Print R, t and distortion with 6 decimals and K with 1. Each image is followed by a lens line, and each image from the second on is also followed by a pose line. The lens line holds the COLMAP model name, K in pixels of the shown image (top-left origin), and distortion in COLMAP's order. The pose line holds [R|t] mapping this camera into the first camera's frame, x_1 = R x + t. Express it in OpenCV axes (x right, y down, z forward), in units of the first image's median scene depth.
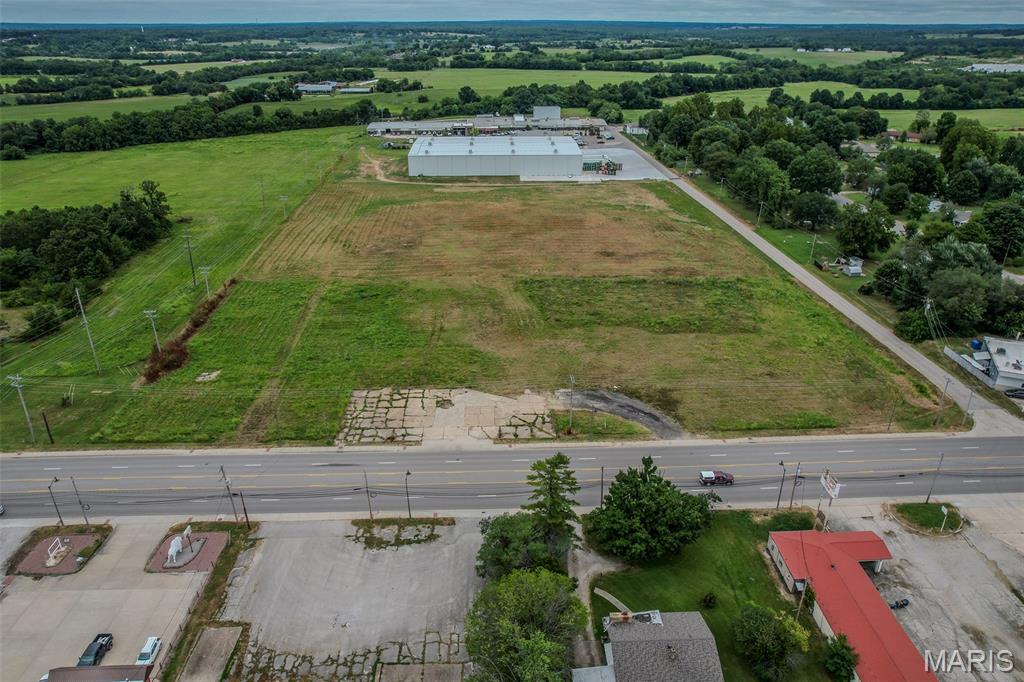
lens RADIAL K [[704.6, 0, 517.1], [0, 704.6, 338.2], [0, 0, 1]] dist [-0.080684, 0.066147]
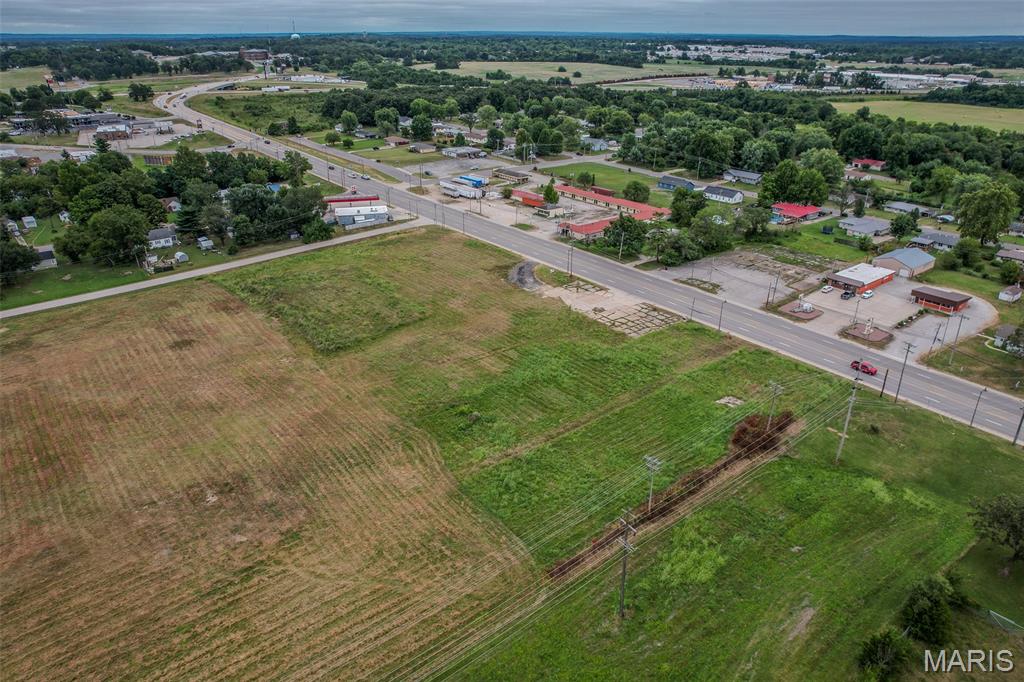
lens RADIAL K [[701.7, 0, 506.7], [0, 701.7, 339.5], [0, 0, 1]] dist [-0.081449, 0.067949]
pose [[-0.591153, -0.331508, 0.735283, -0.820632], [0.336922, 0.726785, 0.598555, -0.595194], [-0.732818, 0.601570, -0.317948, 1.295395]]
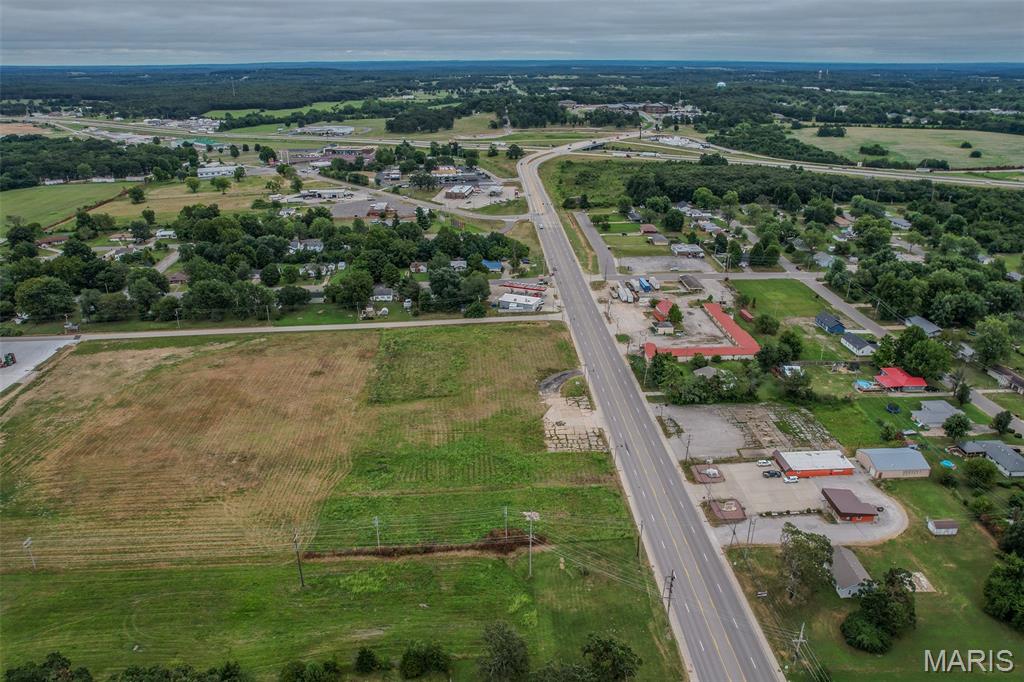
lens RADIAL K [[694.1, 0, 506.0], [0, 694.1, 341.6], [0, 0, 1]] dist [-0.068897, 0.051811]
pose [[-0.008734, -0.382426, 0.923945, -1.336698], [0.422287, 0.836136, 0.350073, -0.611725], [-0.906420, 0.393227, 0.154191, 0.628174]]
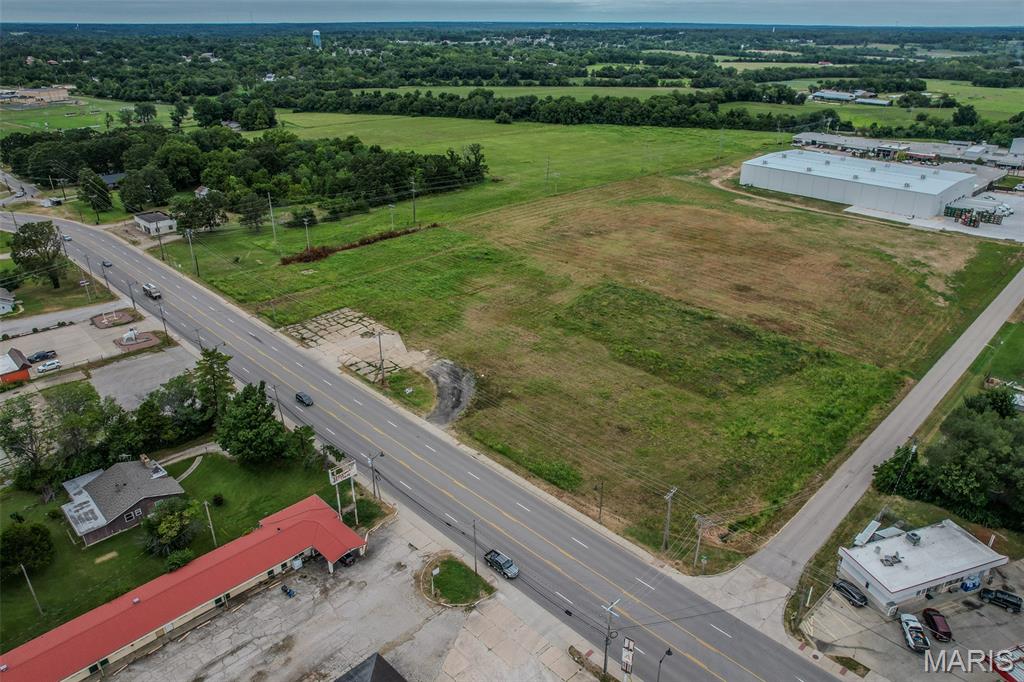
lens RADIAL K [[709.2, 0, 514.8], [0, 709.2, 337.1], [0, 0, 1]] dist [-0.078463, 0.067470]
pose [[0.677167, 0.306735, -0.668849, 0.721011], [-0.311227, 0.943058, 0.117390, -0.102207], [0.666771, 0.128671, 0.734071, 0.222420]]
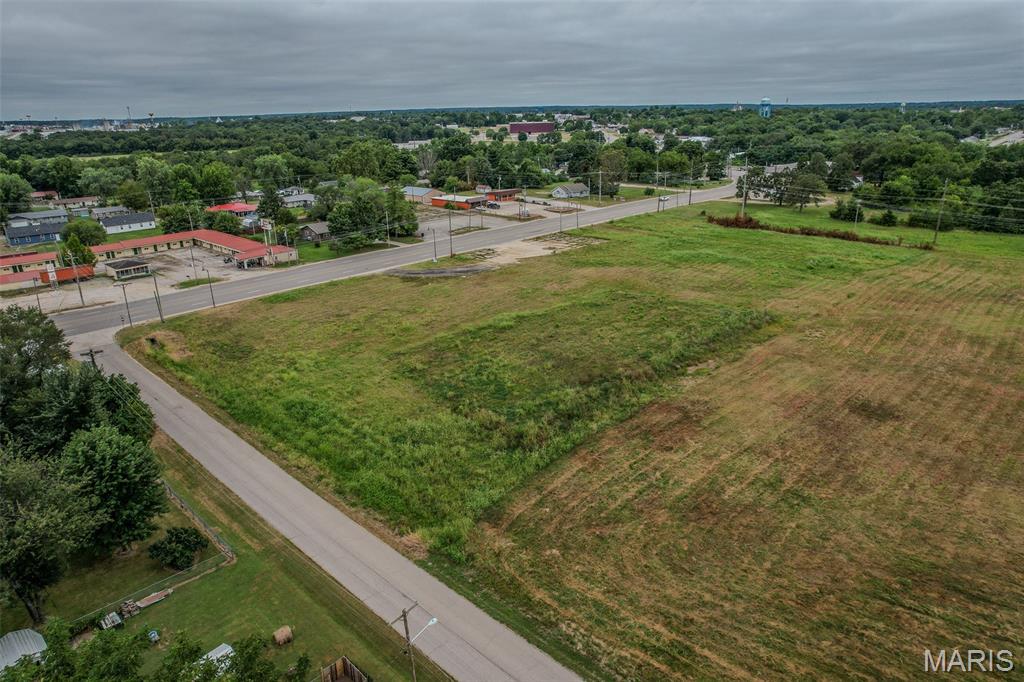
lens RADIAL K [[658.8, 0, 512.0], [0, 658.8, 341.0], [0, 0, 1]] dist [-0.076986, 0.054667]
pose [[-0.727158, 0.245910, -0.640912, 0.642995], [-0.268154, 0.757705, 0.594960, -0.403625], [0.631929, 0.604493, -0.485030, 1.354529]]
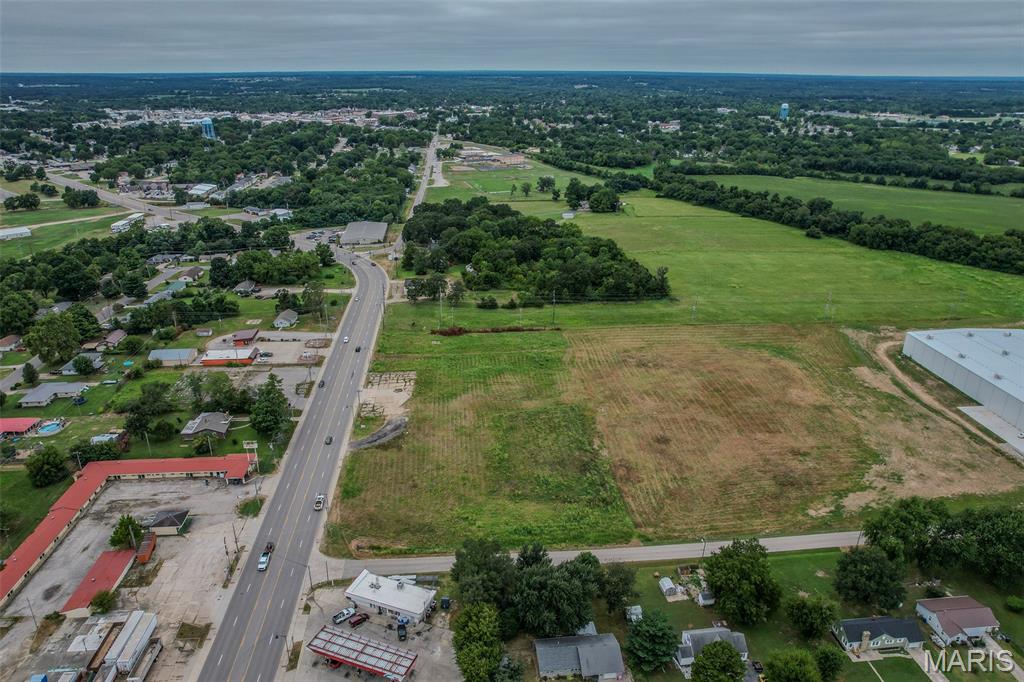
lens RADIAL K [[704.6, 0, 517.1], [0, 704.6, 338.2], [0, 0, 1]] dist [-0.080684, 0.066147]
pose [[0.049573, 0.363542, -0.930258, 1.409804], [-0.423564, 0.851152, 0.310056, -0.654162], [0.904509, 0.378653, 0.196178, 0.695648]]
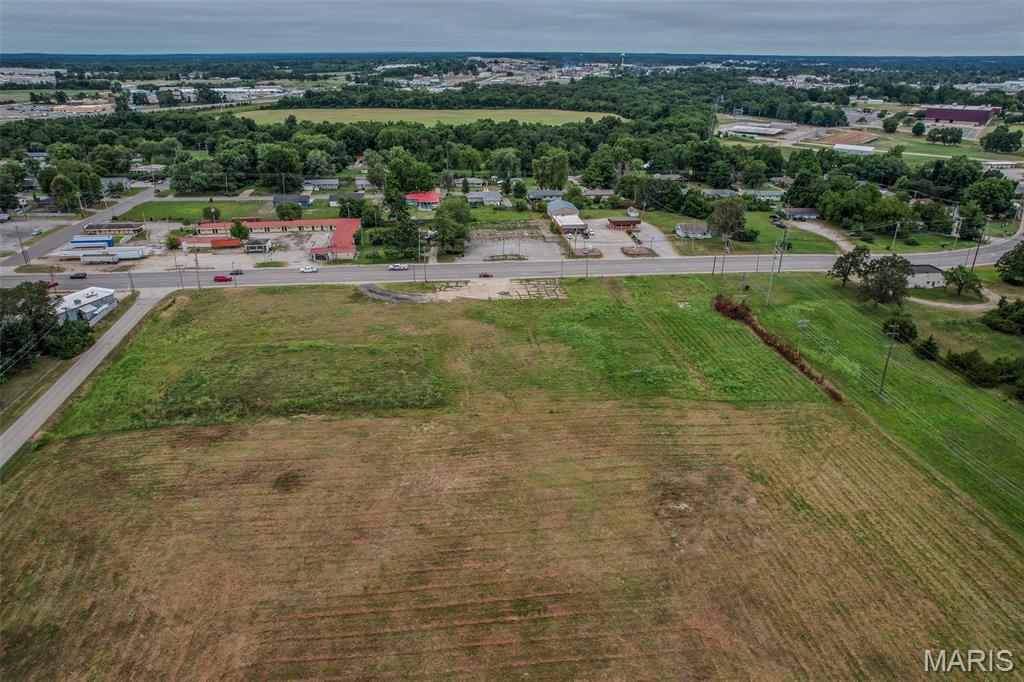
lens RADIAL K [[688.3, 0, 512.0], [0, 688.3, 341.0], [0, 0, 1]] dist [-0.044641, 0.002807]
pose [[-0.997445, 0.025001, -0.066918, -0.014824], [-0.032924, 0.670446, 0.741227, -0.776684], [0.063396, 0.741537, -0.667910, 1.696167]]
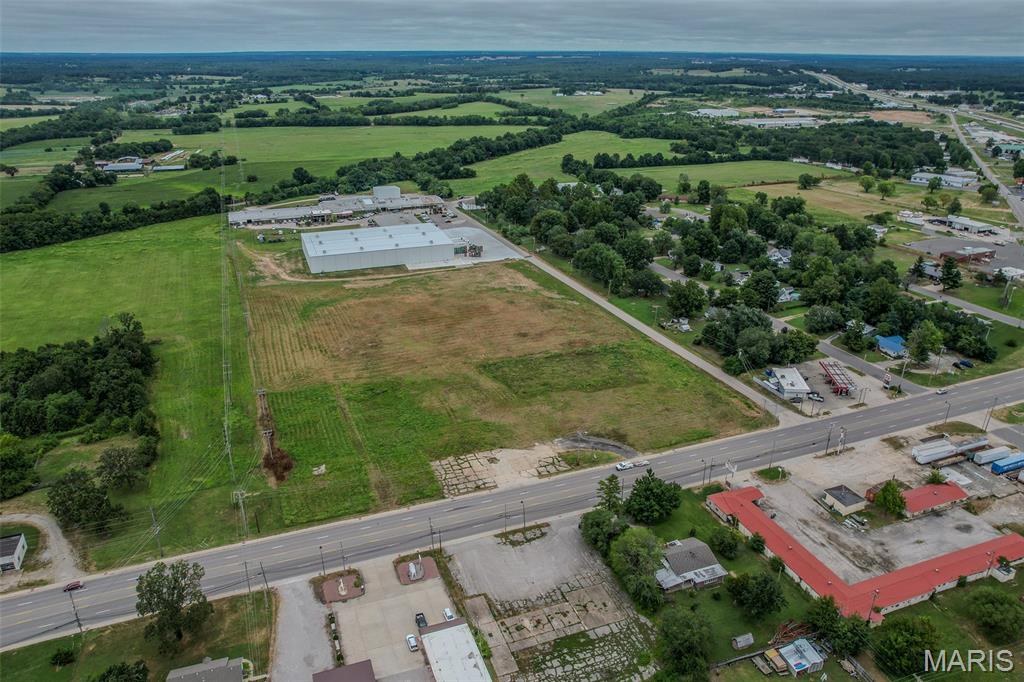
lens RADIAL K [[712.5, 0, 518.7], [0, 712.5, 340.6], [0, 0, 1]] dist [-0.077170, 0.059819]
pose [[0.945760, -0.121306, 0.301370, -0.406299], [0.132380, 0.991061, -0.016516, -0.114279], [-0.296672, 0.055515, 0.953364, -0.455835]]
